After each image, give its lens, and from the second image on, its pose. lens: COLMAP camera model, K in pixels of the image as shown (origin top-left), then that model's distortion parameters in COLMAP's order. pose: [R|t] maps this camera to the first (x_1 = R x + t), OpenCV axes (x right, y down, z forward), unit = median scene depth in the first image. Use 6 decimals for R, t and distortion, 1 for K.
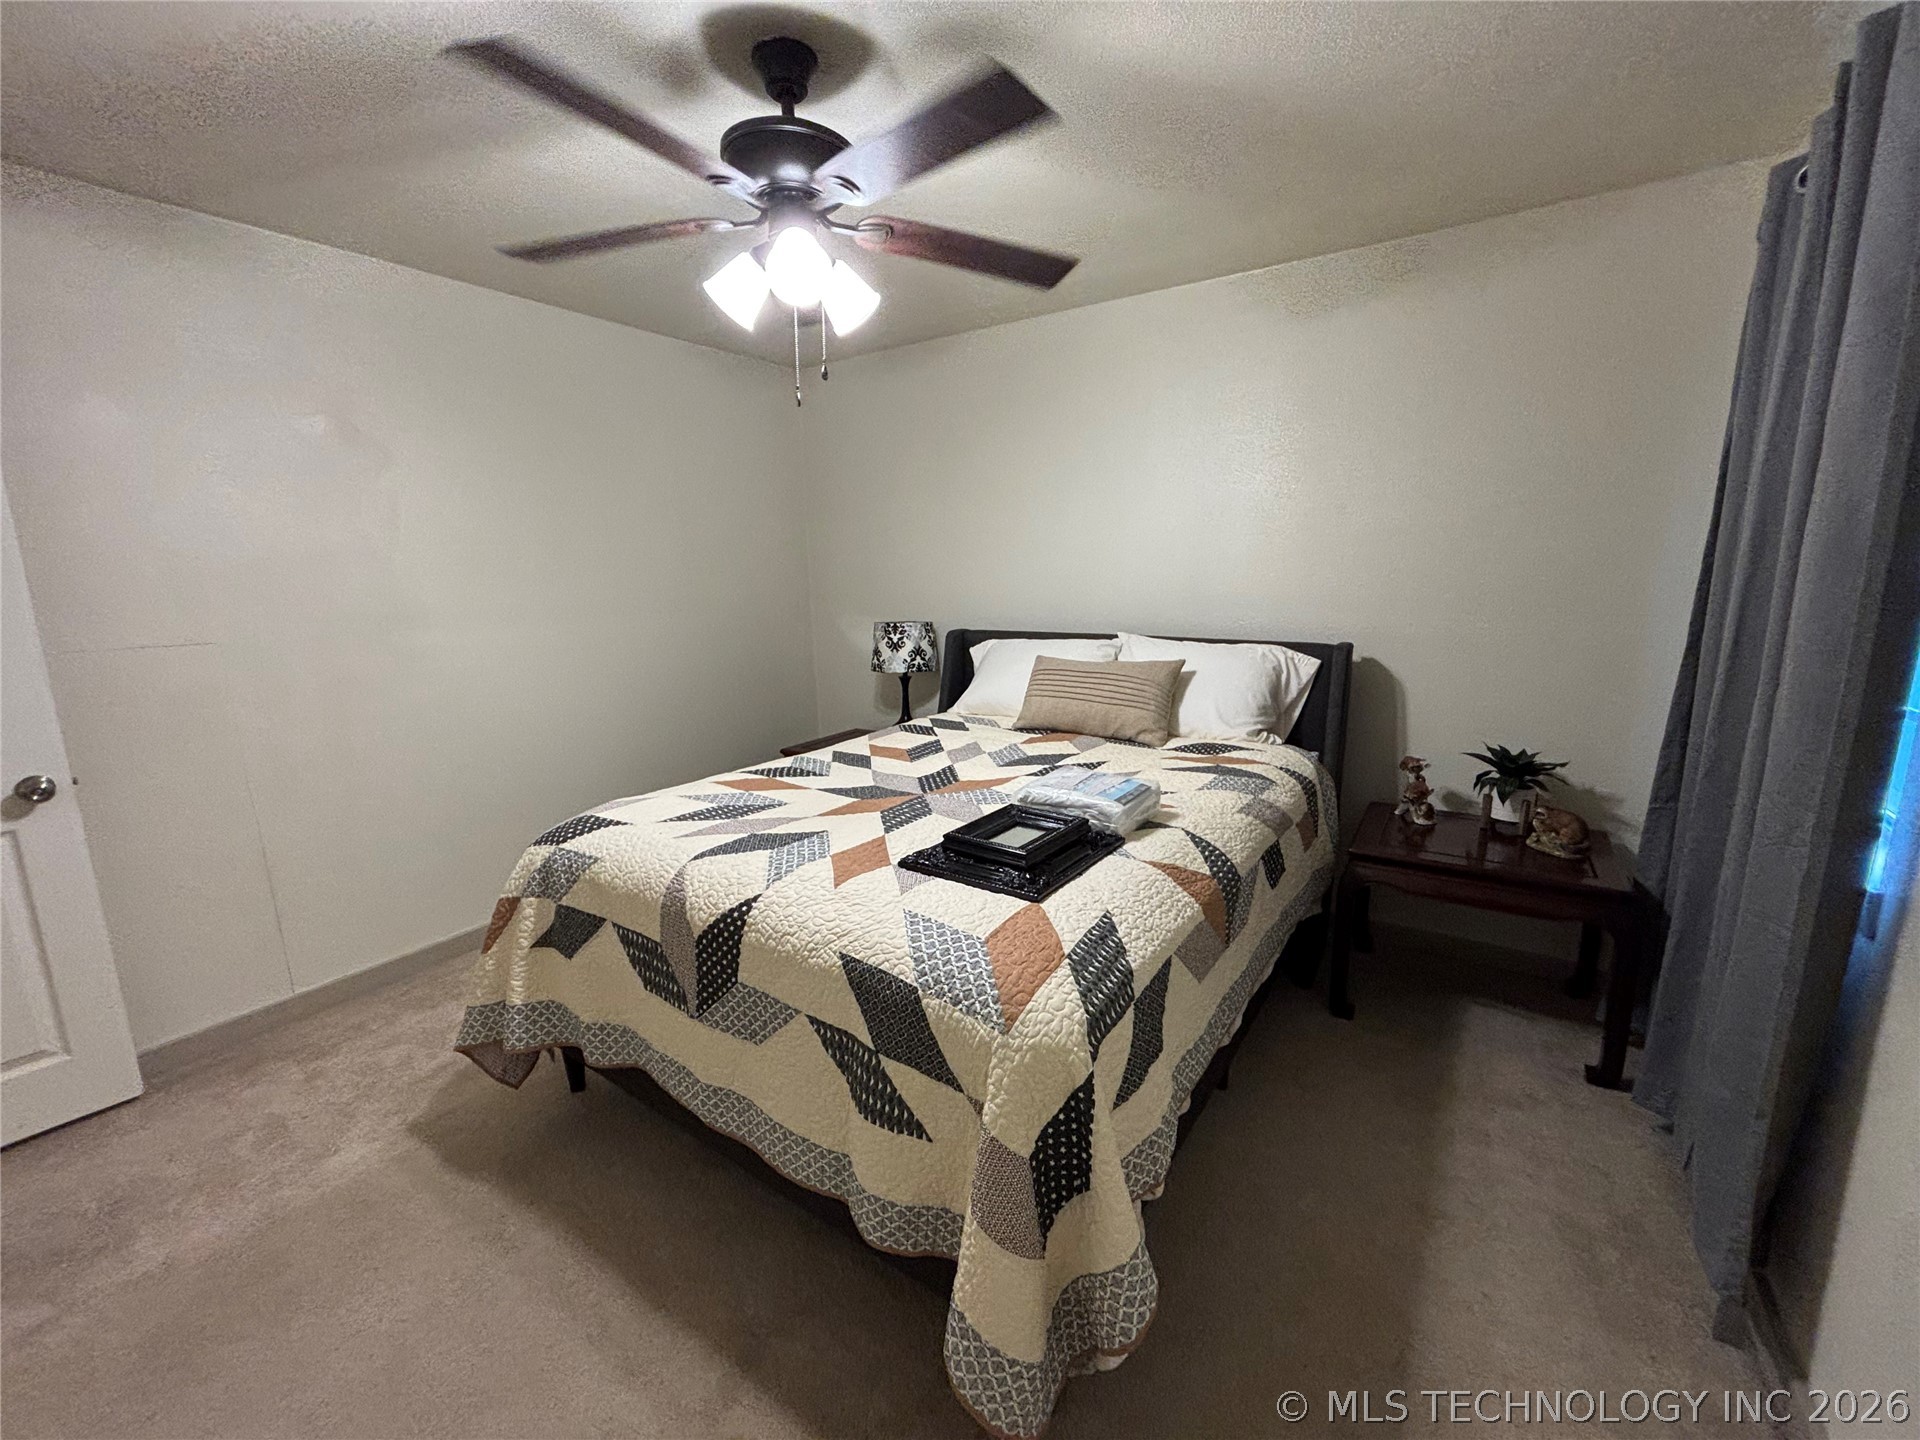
lens RADIAL K [[776.2, 0, 966.7], [0, 776.2, 719.9], [0, 0, 1]] dist [0.008575, -0.000194]
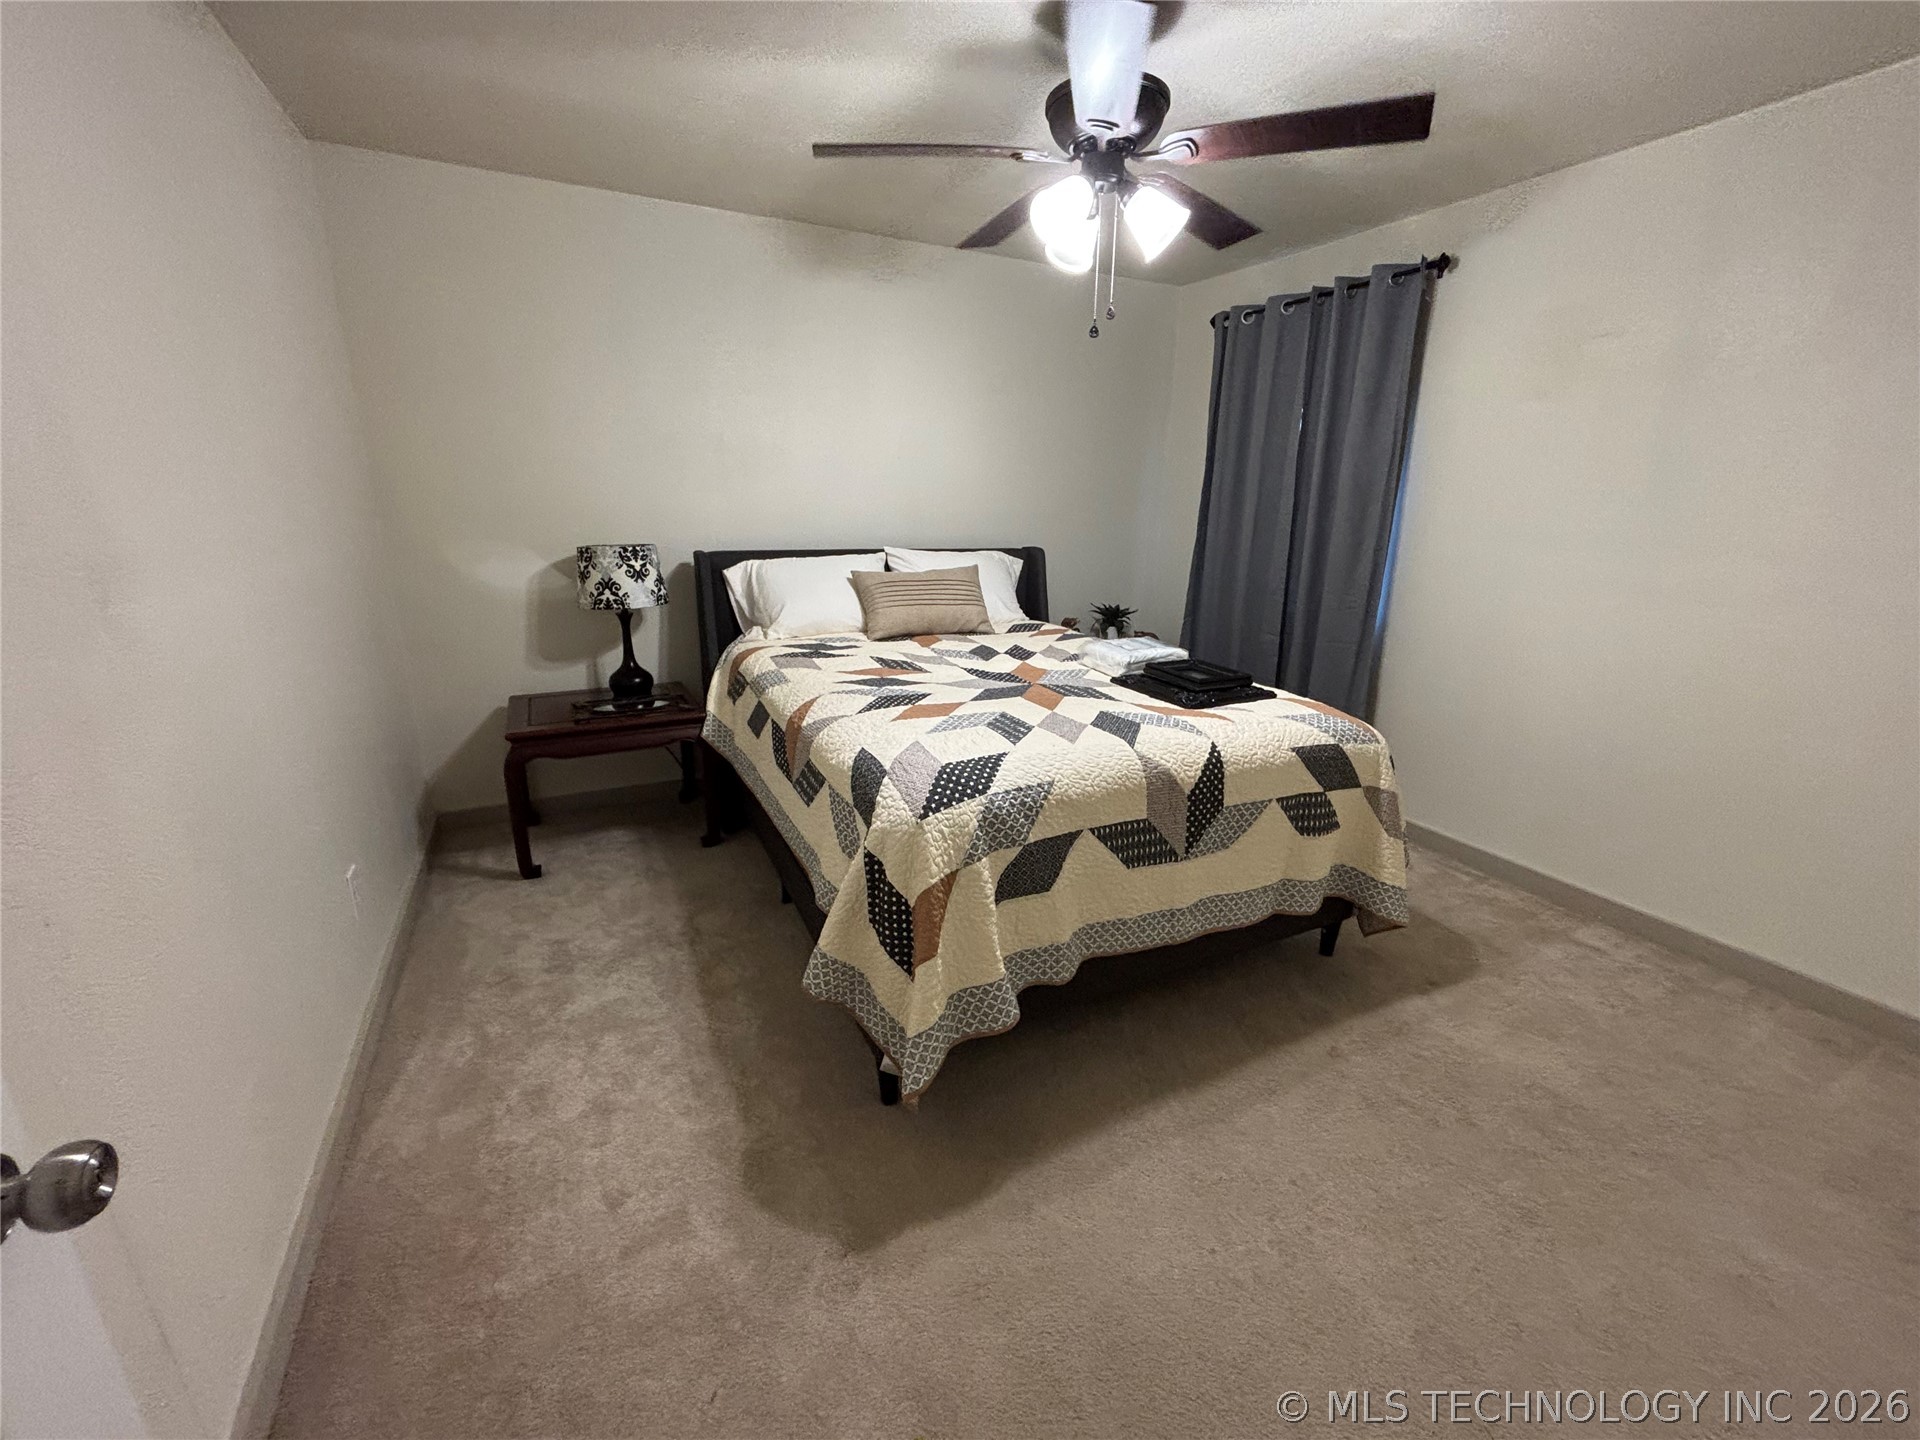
lens RADIAL K [[776.2, 0, 971.0], [0, 776.2, 726.4], [0, 0, 1]] dist [0.008575, -0.000194]
pose [[0.477257, -0.225354, 0.849377, -0.821716], [0.139540, 0.973730, 0.179941, -0.048275], [-0.867614, 0.032644, 0.496165, 0.371282]]
